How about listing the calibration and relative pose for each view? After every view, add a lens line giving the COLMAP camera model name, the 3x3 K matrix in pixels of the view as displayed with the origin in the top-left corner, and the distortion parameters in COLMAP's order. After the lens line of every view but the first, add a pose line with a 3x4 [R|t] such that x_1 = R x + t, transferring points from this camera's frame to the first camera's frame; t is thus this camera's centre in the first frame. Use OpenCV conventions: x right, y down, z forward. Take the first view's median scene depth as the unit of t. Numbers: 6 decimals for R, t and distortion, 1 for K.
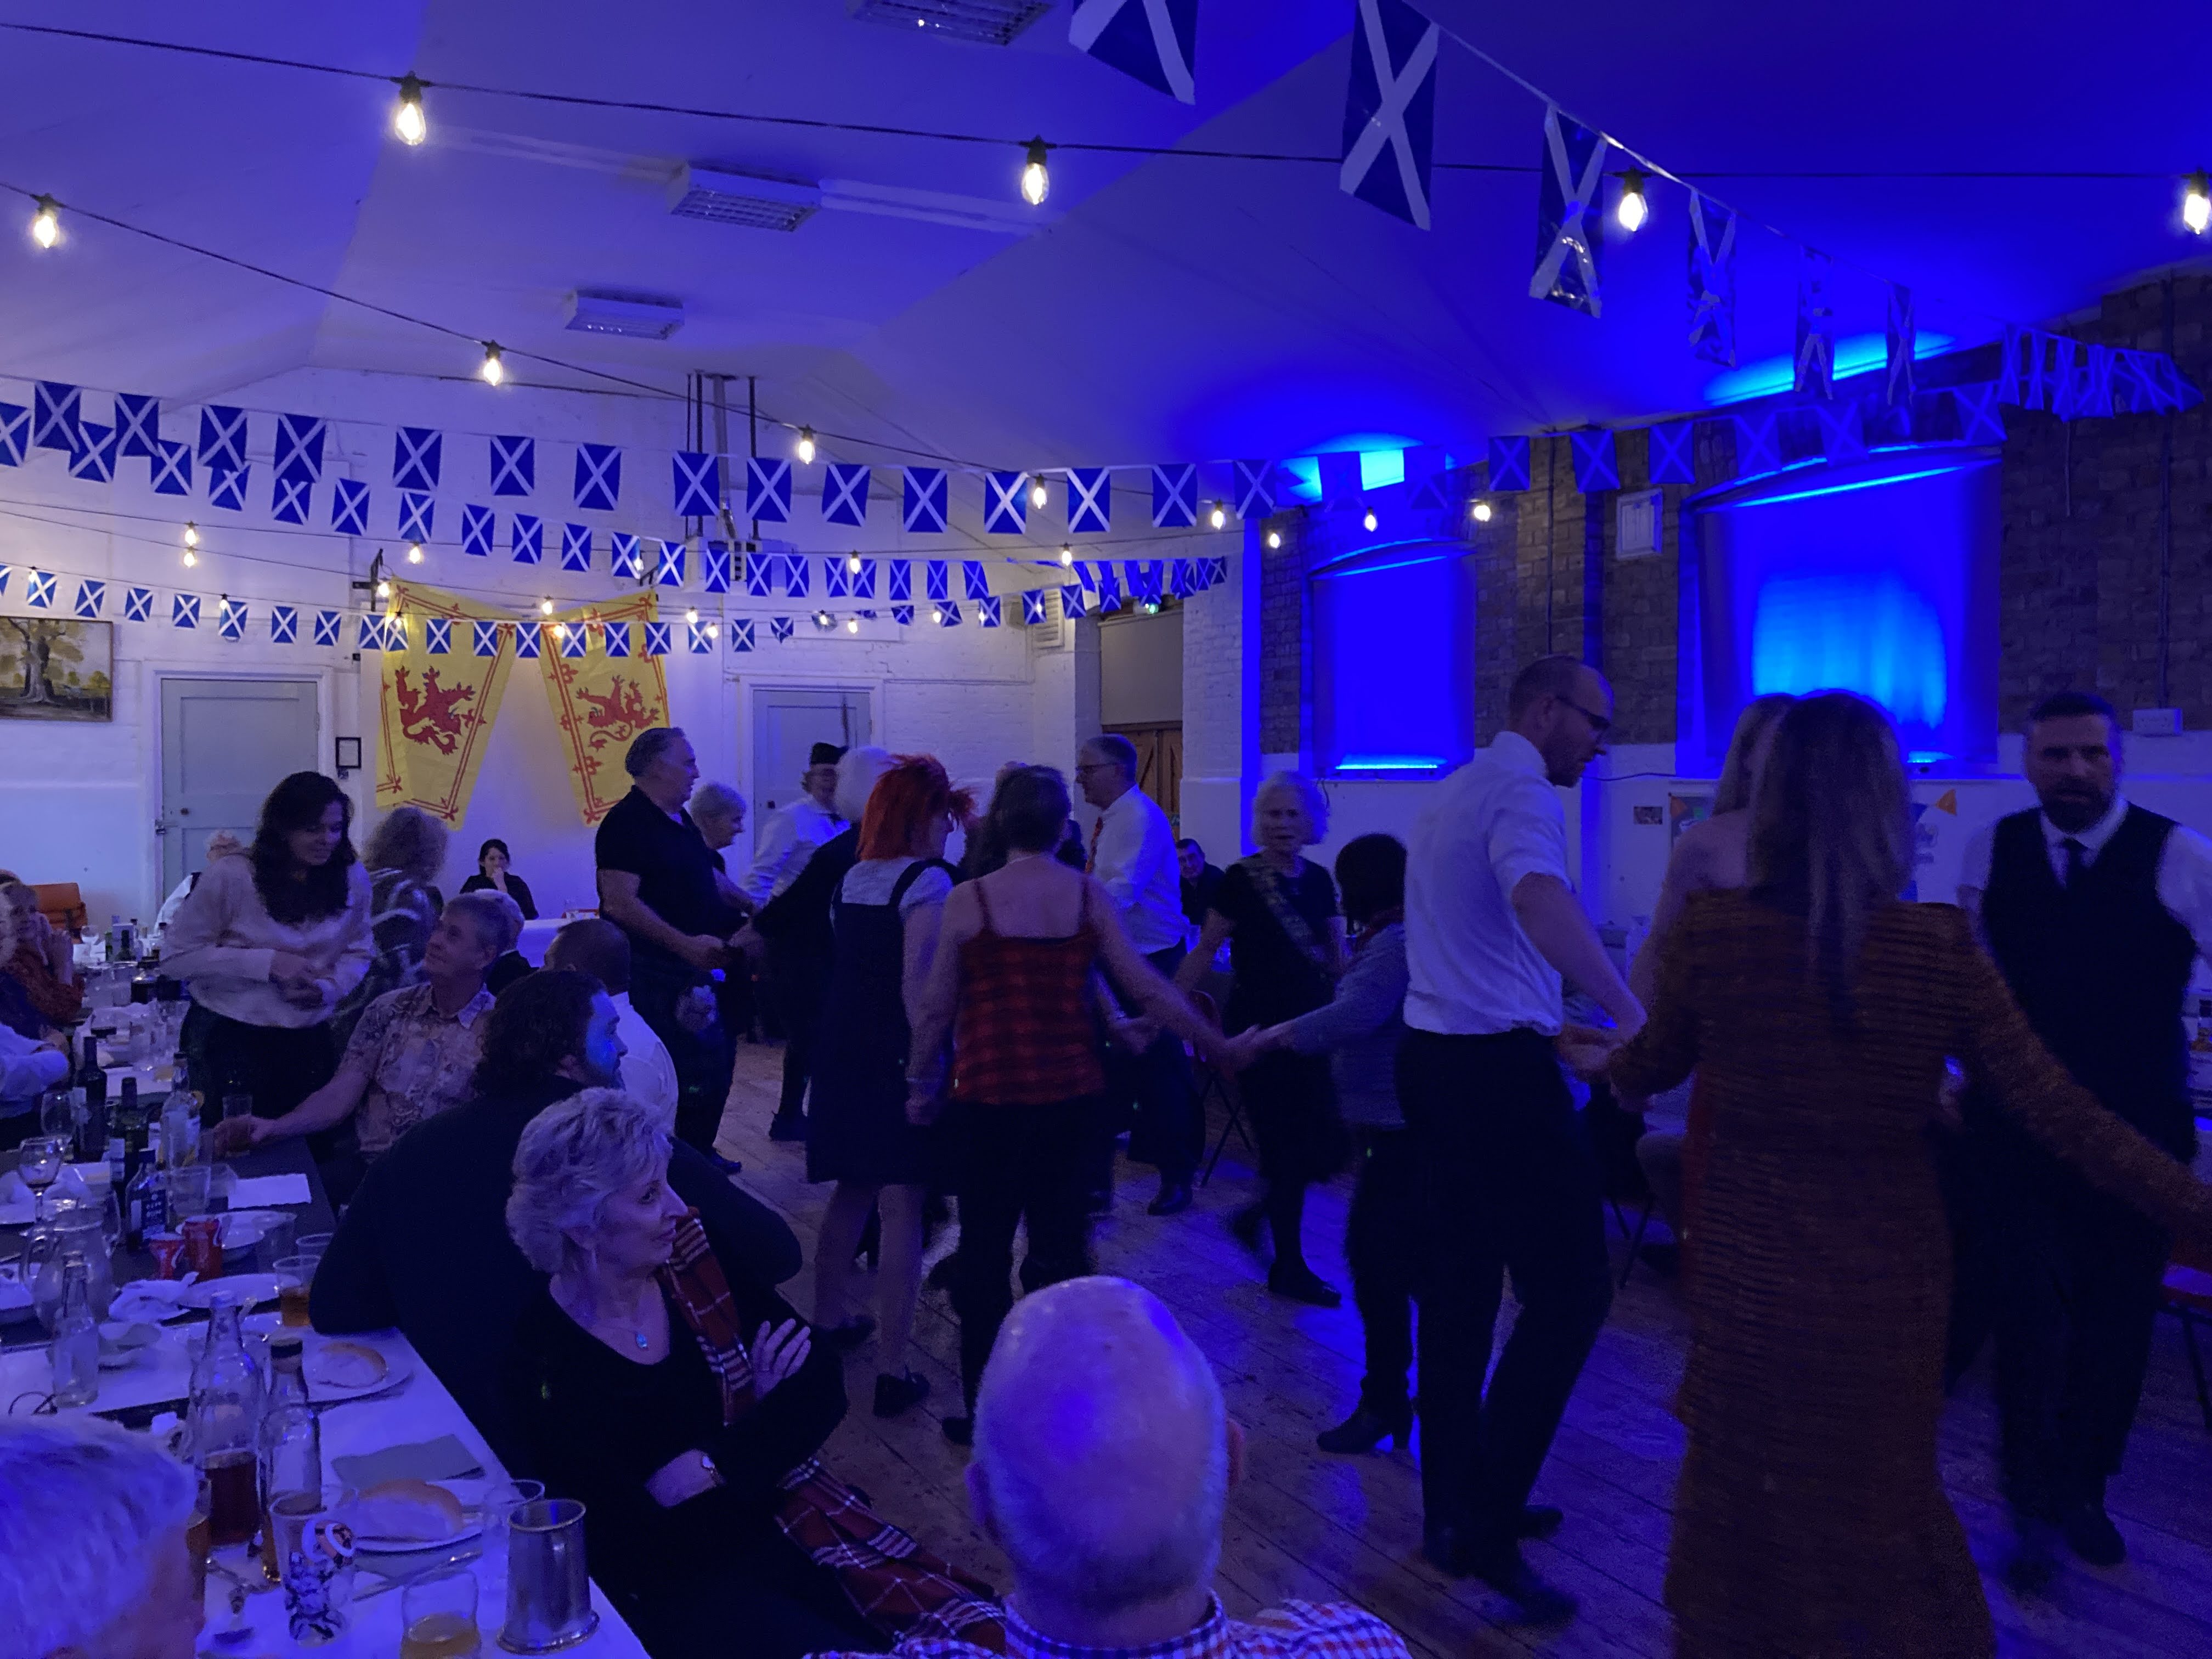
lens RADIAL K [[1819.8, 0, 1096.9], [0, 1819.8, 812.4], [0, 0, 1]] dist [0.001591, 0.008574]
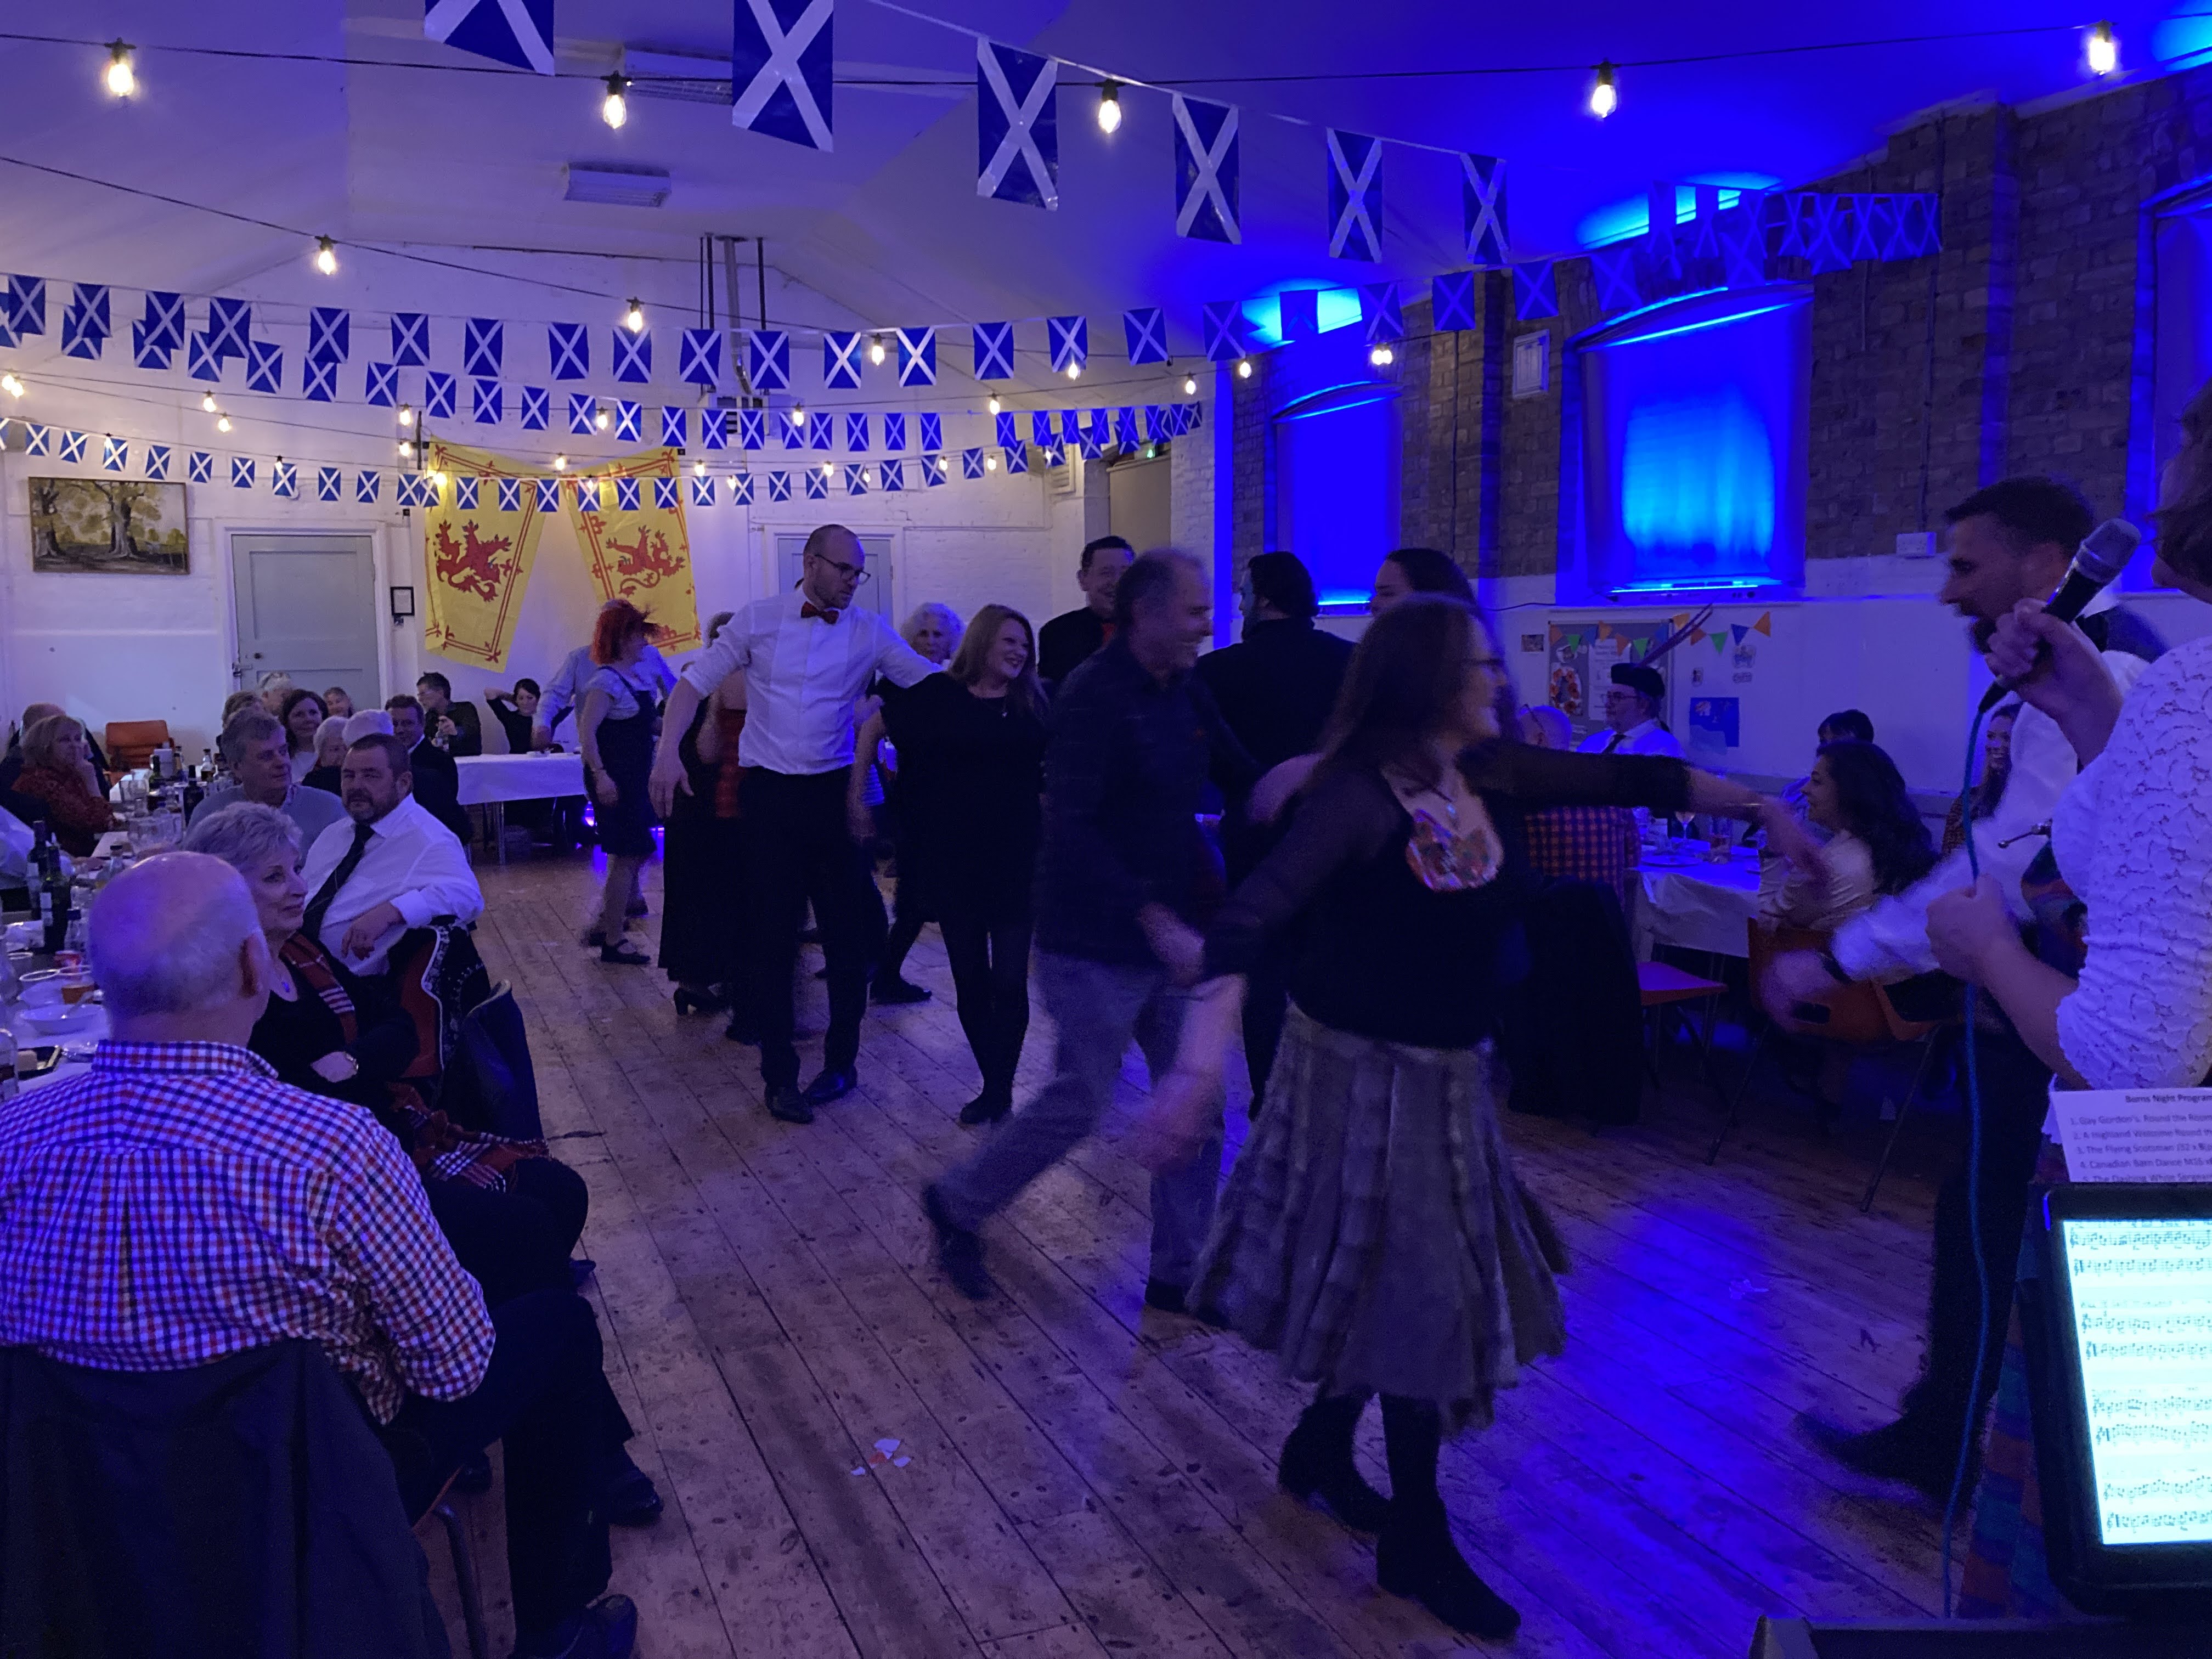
lens RADIAL K [[1819.8, 0, 1100.9], [0, 1819.8, 815.4], [0, 0, 1]] dist [0.001591, 0.008574]
pose [[0.996451, -0.001543, -0.084165, 0.136824], [0.008574, 0.996492, 0.083243, 0.010979], [0.083741, -0.083669, 0.992969, -0.082567]]
